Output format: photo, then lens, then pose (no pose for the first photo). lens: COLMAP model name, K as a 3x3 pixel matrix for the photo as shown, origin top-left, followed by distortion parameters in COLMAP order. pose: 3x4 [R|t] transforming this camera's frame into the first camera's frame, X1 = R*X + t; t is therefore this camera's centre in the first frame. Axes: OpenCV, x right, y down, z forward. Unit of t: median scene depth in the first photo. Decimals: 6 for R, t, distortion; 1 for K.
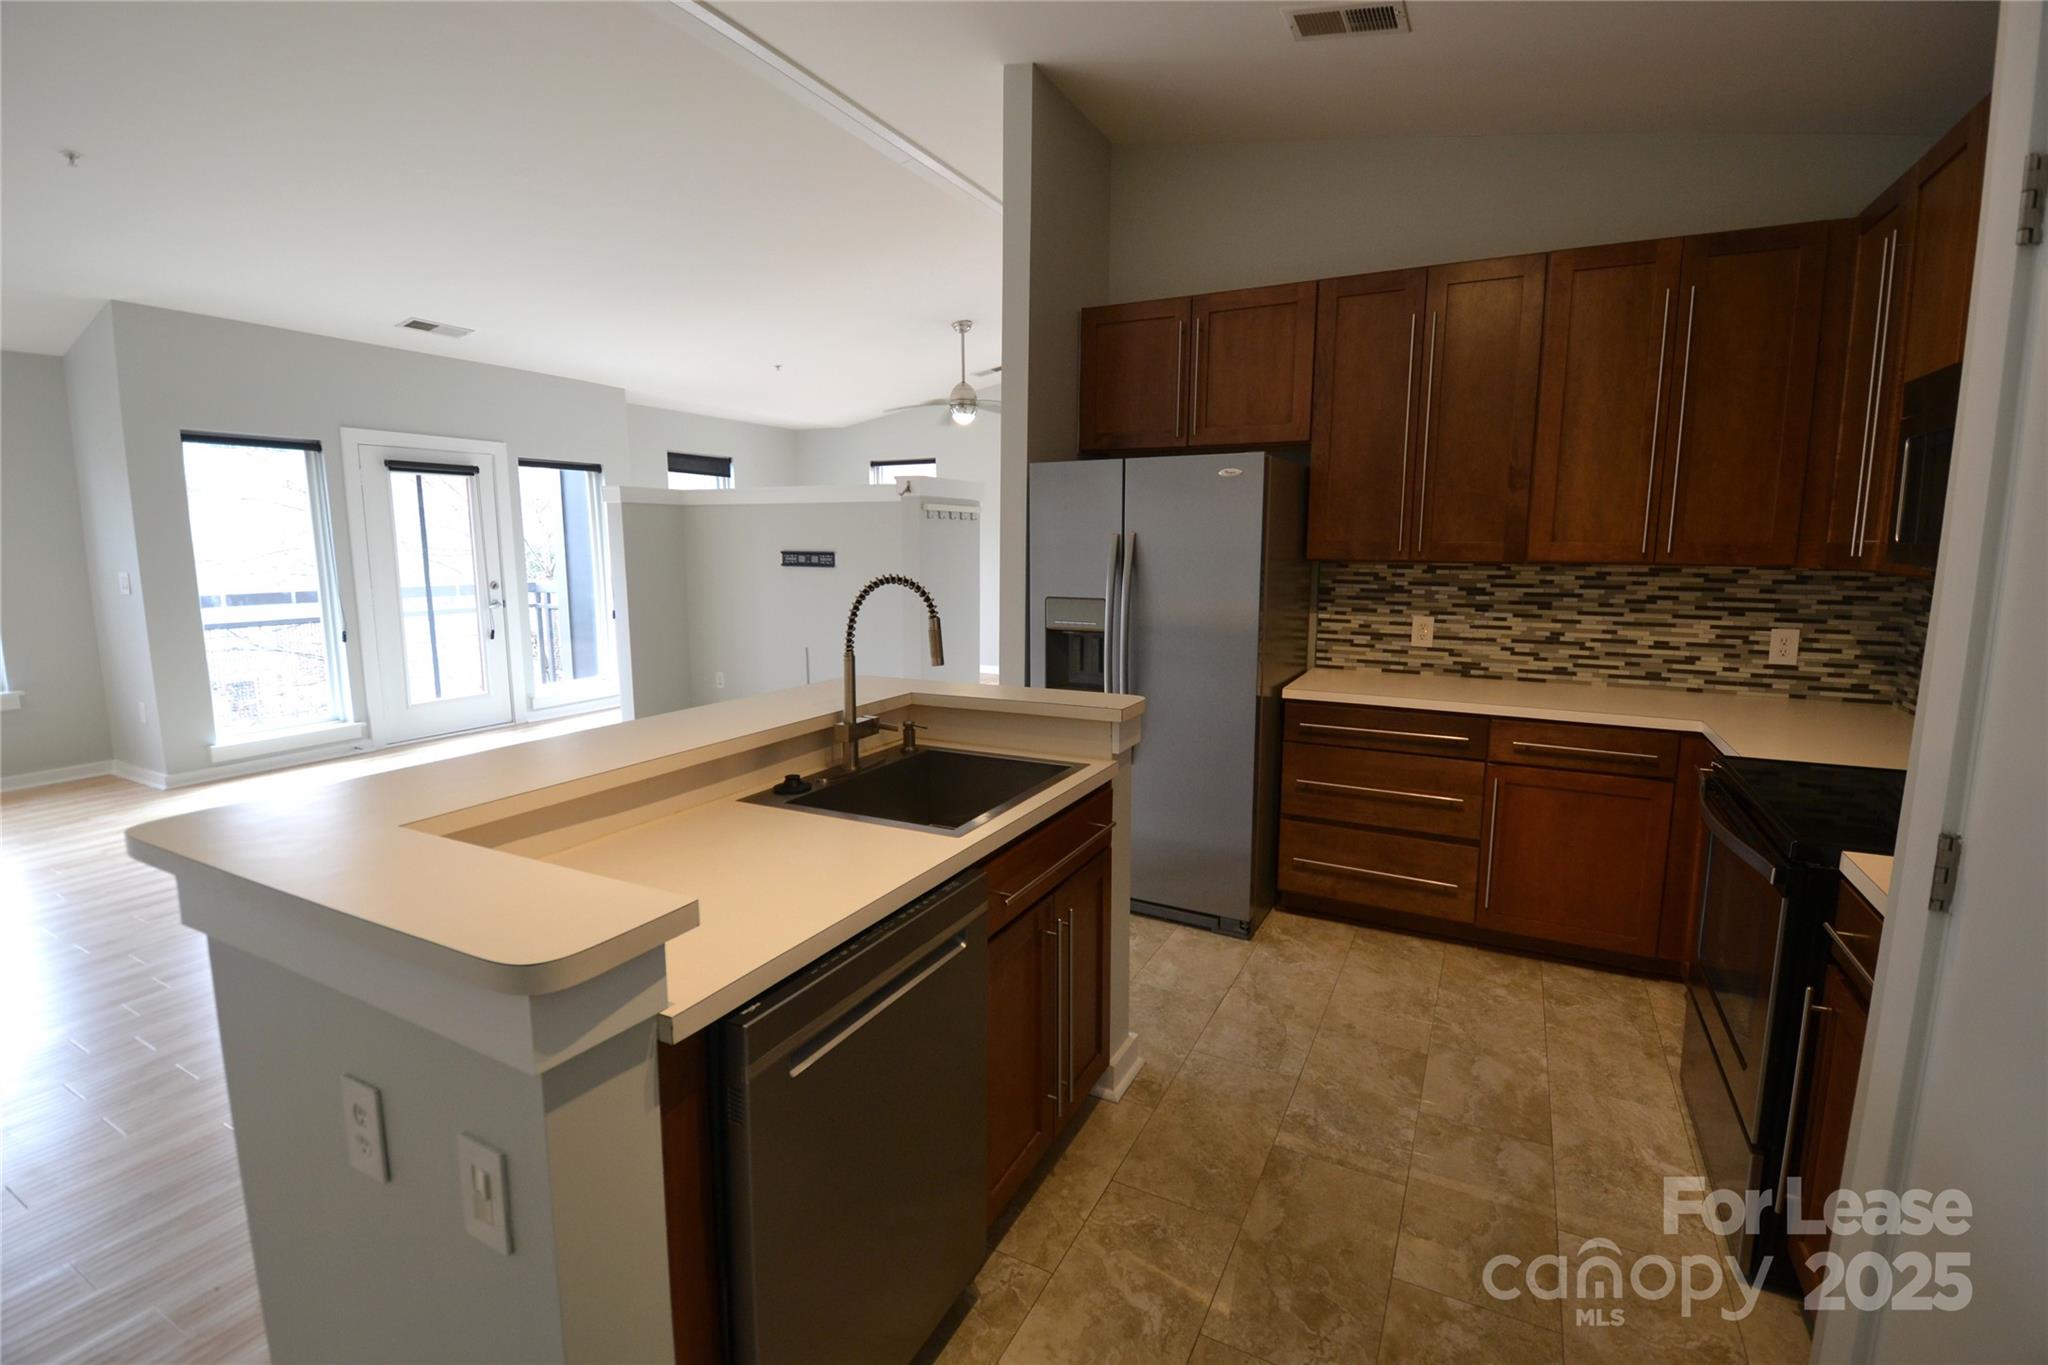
lens RADIAL K [[912.1, 0, 1028.5], [0, 912.1, 665.3], [0, 0, 1]] dist [0.024274, -0.029013]
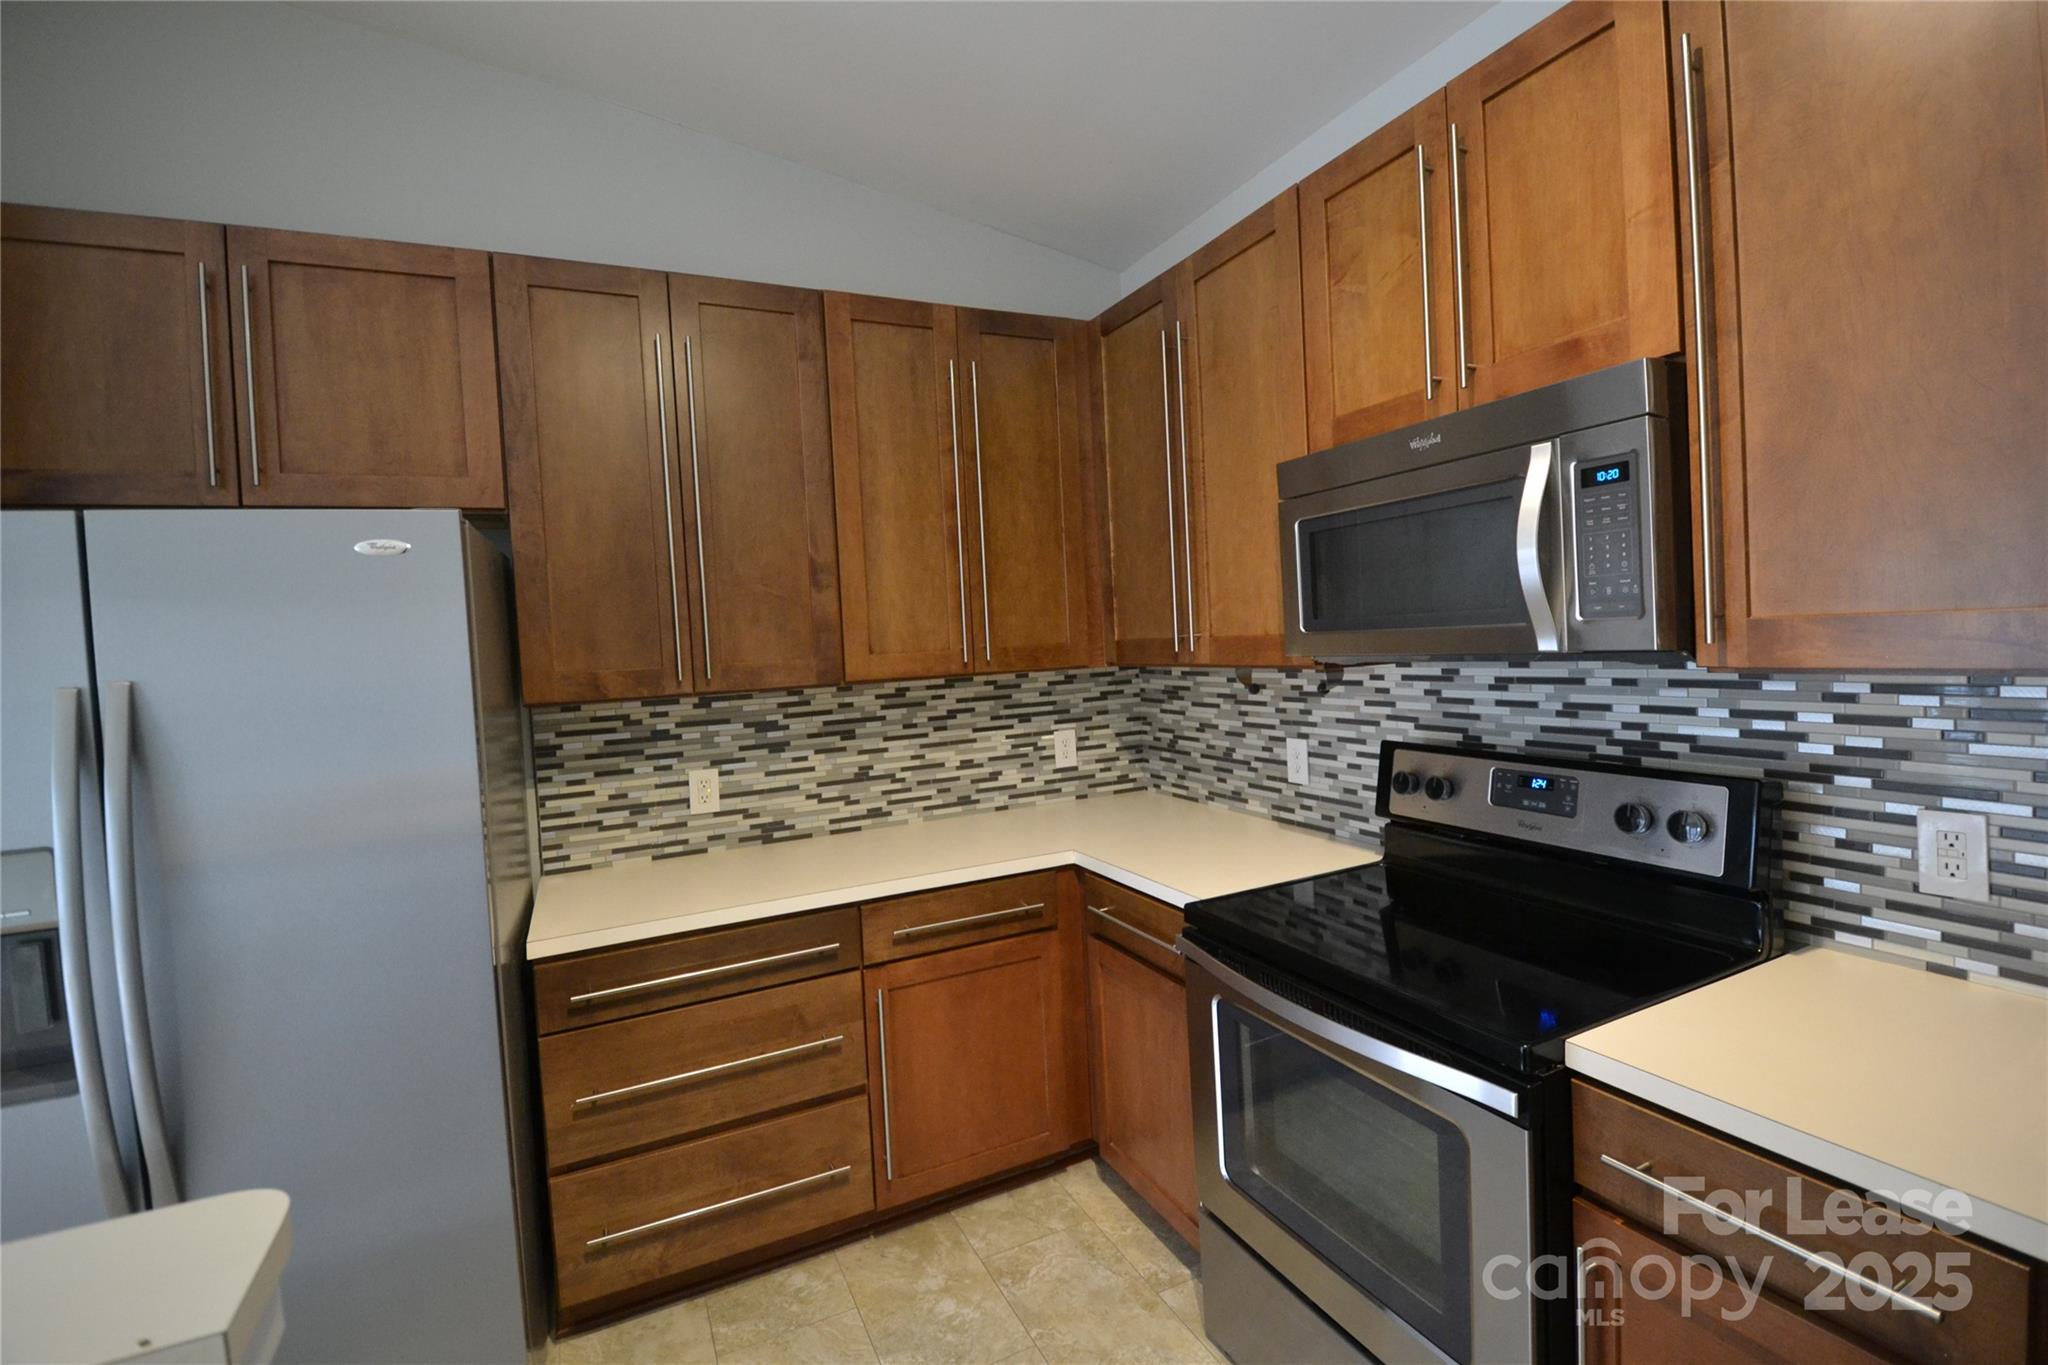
lens RADIAL K [[912.1, 0, 1028.5], [0, 912.1, 665.3], [0, 0, 1]] dist [0.024274, -0.029013]
pose [[0.599306, -0.058719, 0.798364, 0.028104], [0.163821, 0.985196, -0.050515, -0.058753], [-0.783579, 0.161062, 0.600053, 0.390748]]
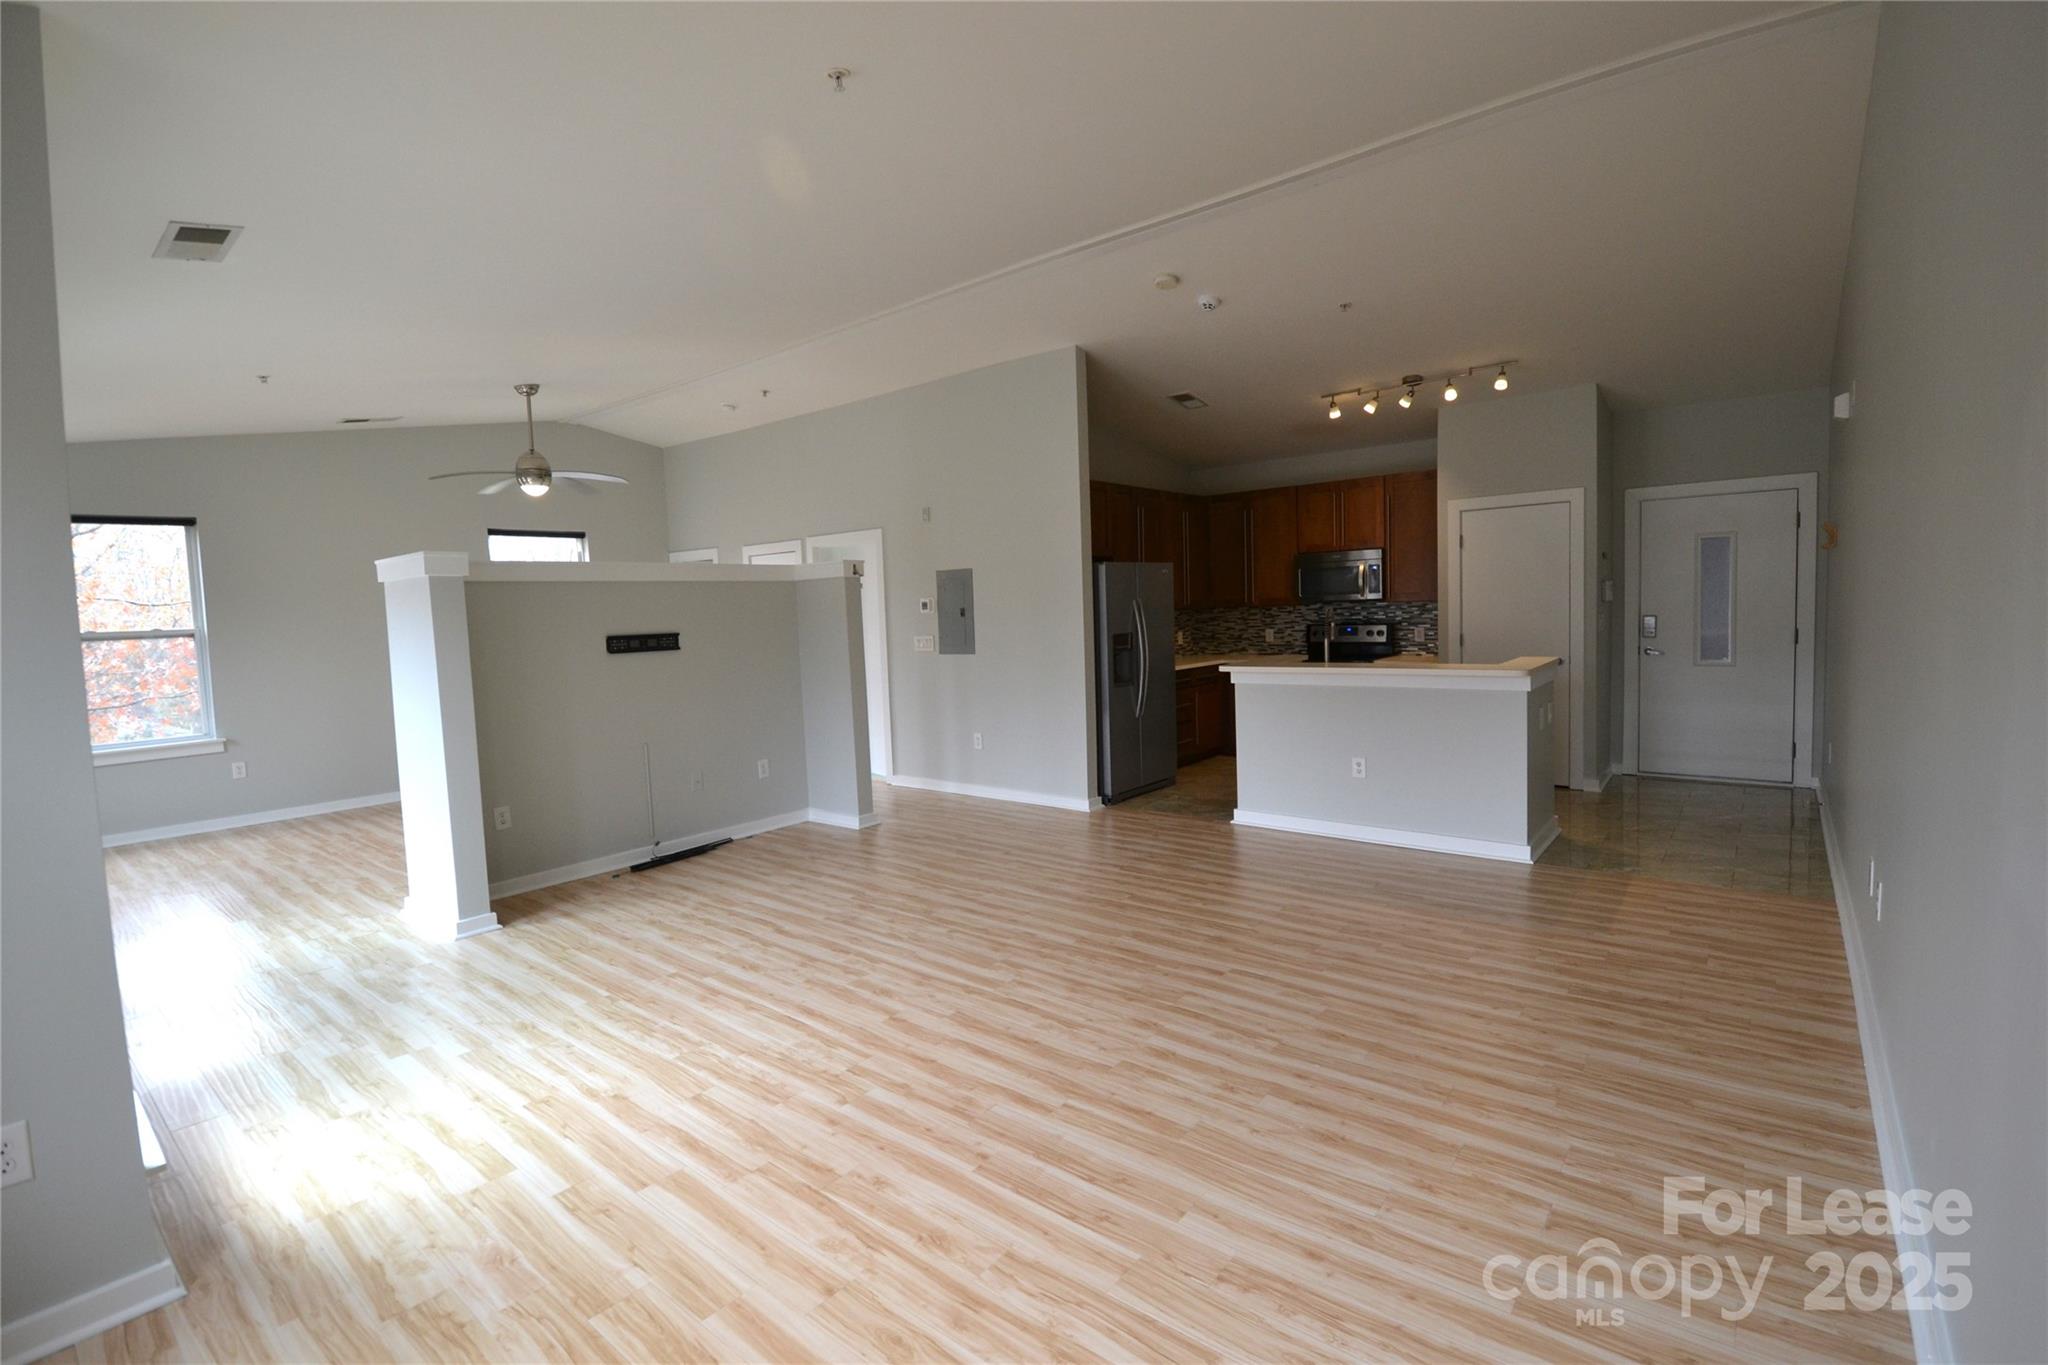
lens RADIAL K [[912.1, 0, 1028.5], [0, 912.1, 665.3], [0, 0, 1]] dist [0.024274, -0.029013]
pose [[0.199861, -0.073556, 0.977060, -1.815795], [0.171067, 0.984482, 0.039122, -0.114641], [-0.964775, 0.159324, 0.209342, 0.790840]]
